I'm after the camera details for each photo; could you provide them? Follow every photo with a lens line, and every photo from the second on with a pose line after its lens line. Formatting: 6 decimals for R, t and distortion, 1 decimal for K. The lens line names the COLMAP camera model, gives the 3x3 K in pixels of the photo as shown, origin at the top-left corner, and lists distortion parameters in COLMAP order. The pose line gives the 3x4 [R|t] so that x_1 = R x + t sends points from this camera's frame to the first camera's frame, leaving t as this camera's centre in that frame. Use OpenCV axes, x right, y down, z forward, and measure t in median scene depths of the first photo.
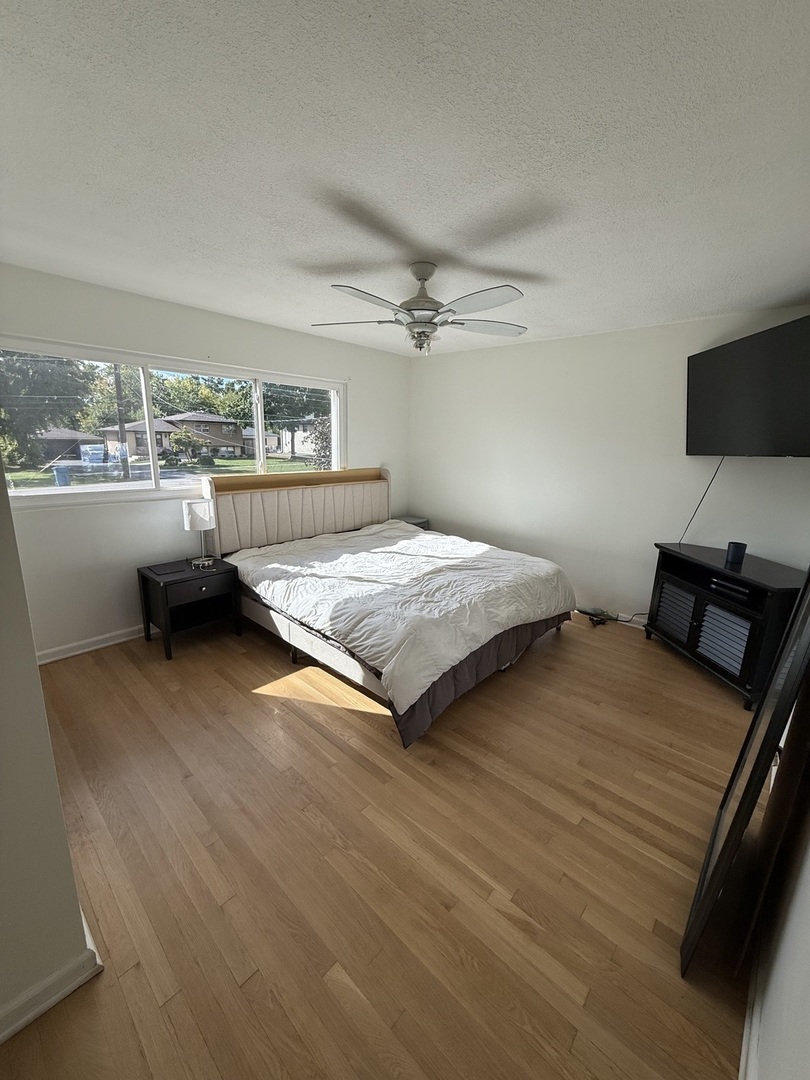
lens RADIAL K [[429.4, 0, 405.3], [0, 429.4, 538.0], [0, 0, 1]] dist [-0.001159, 0.000343]
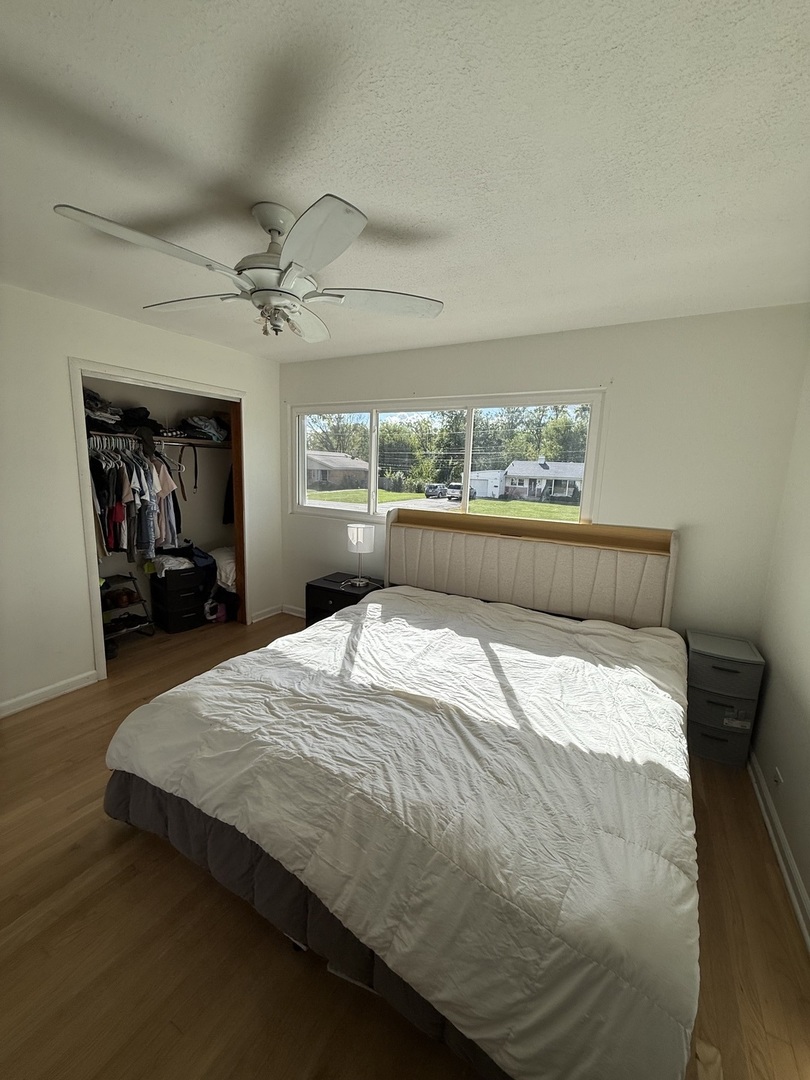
lens RADIAL K [[429.4, 0, 404.9], [0, 429.4, 538.0], [0, 0, 1]] dist [-0.001159, 0.000343]
pose [[0.224302, 0.145284, -0.963629, 0.578461], [-0.250105, 0.964287, 0.087167, -0.172933], [0.941879, 0.221456, 0.252628, 0.800918]]
